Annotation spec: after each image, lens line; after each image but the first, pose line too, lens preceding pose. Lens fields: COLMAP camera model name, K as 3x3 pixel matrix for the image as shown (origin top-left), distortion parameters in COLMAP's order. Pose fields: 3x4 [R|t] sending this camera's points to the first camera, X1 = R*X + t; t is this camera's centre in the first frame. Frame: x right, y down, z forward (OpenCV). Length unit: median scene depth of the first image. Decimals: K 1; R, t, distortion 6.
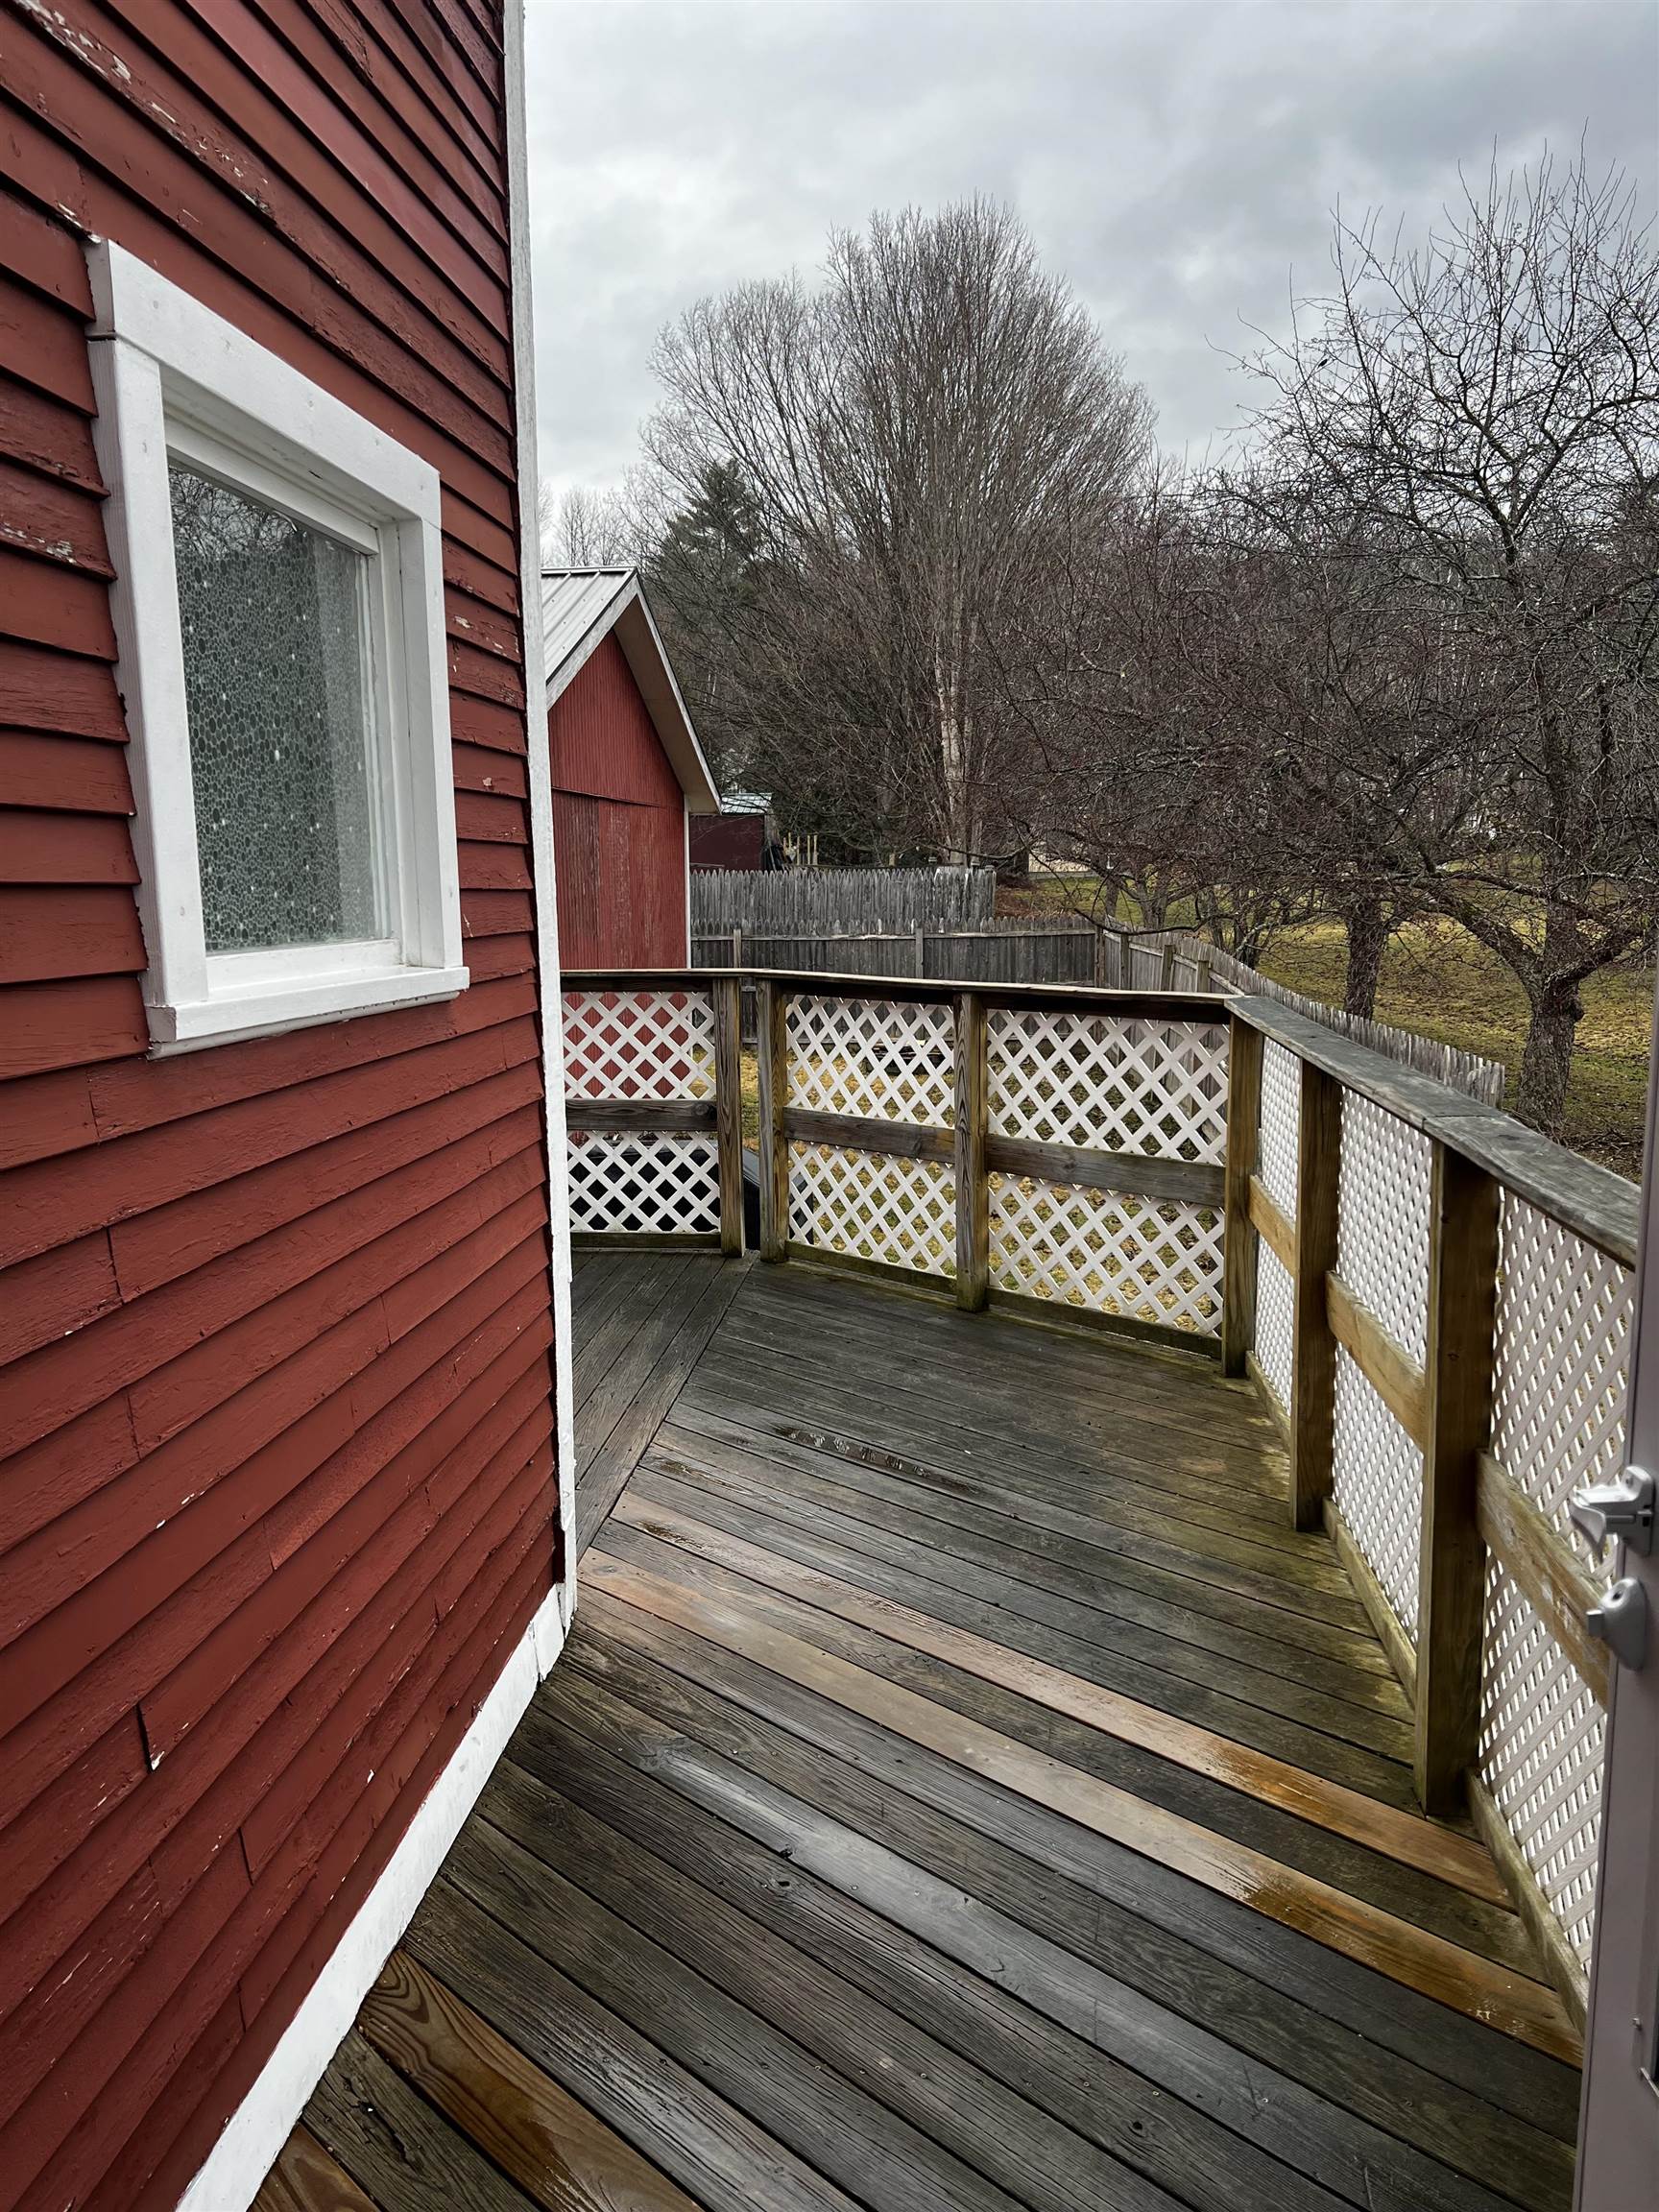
lens RADIAL K [[1653.8, 0, 910.7], [0, 1653.8, 1108.5], [0, 0, 1]] dist [0.067863, -0.085938]
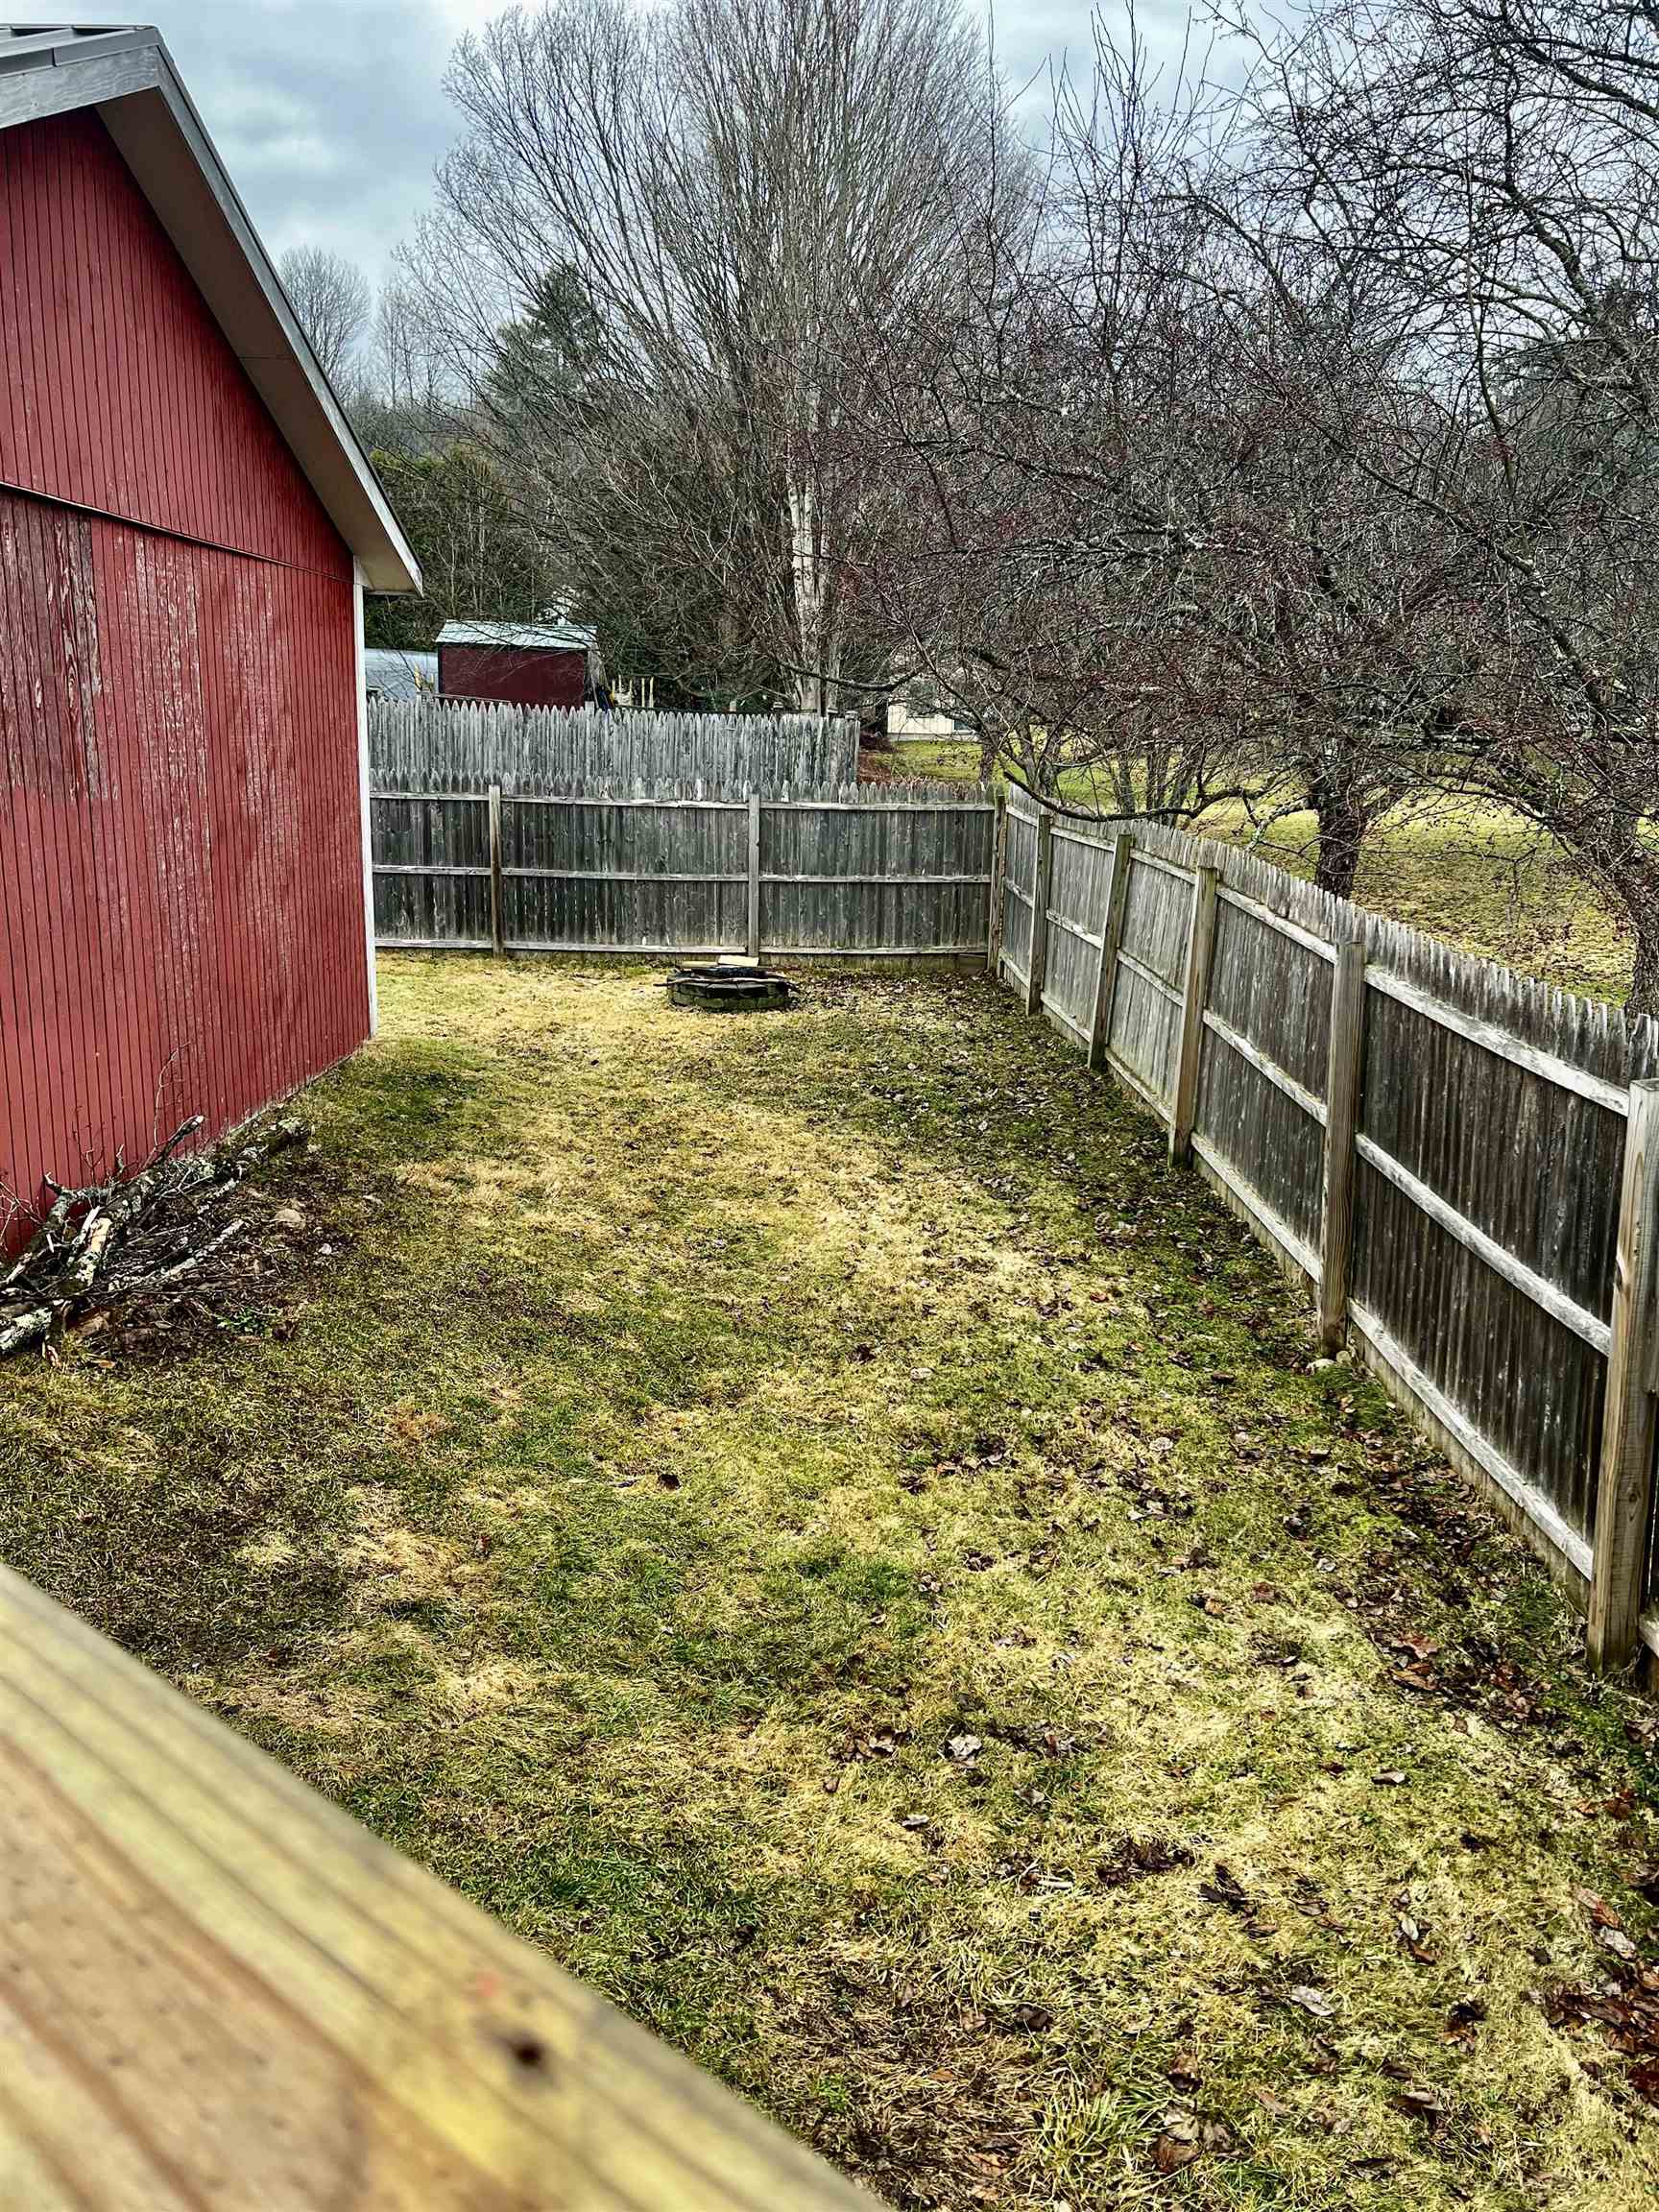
lens RADIAL K [[1653.8, 0, 910.7], [0, 1653.8, 1108.5], [0, 0, 1]] dist [0.067863, -0.085938]
pose [[0.995576, 0.016880, 0.092431, 0.004325], [-0.024221, 0.996589, 0.078885, -0.015699], [-0.090784, -0.080775, 0.992589, 0.134789]]
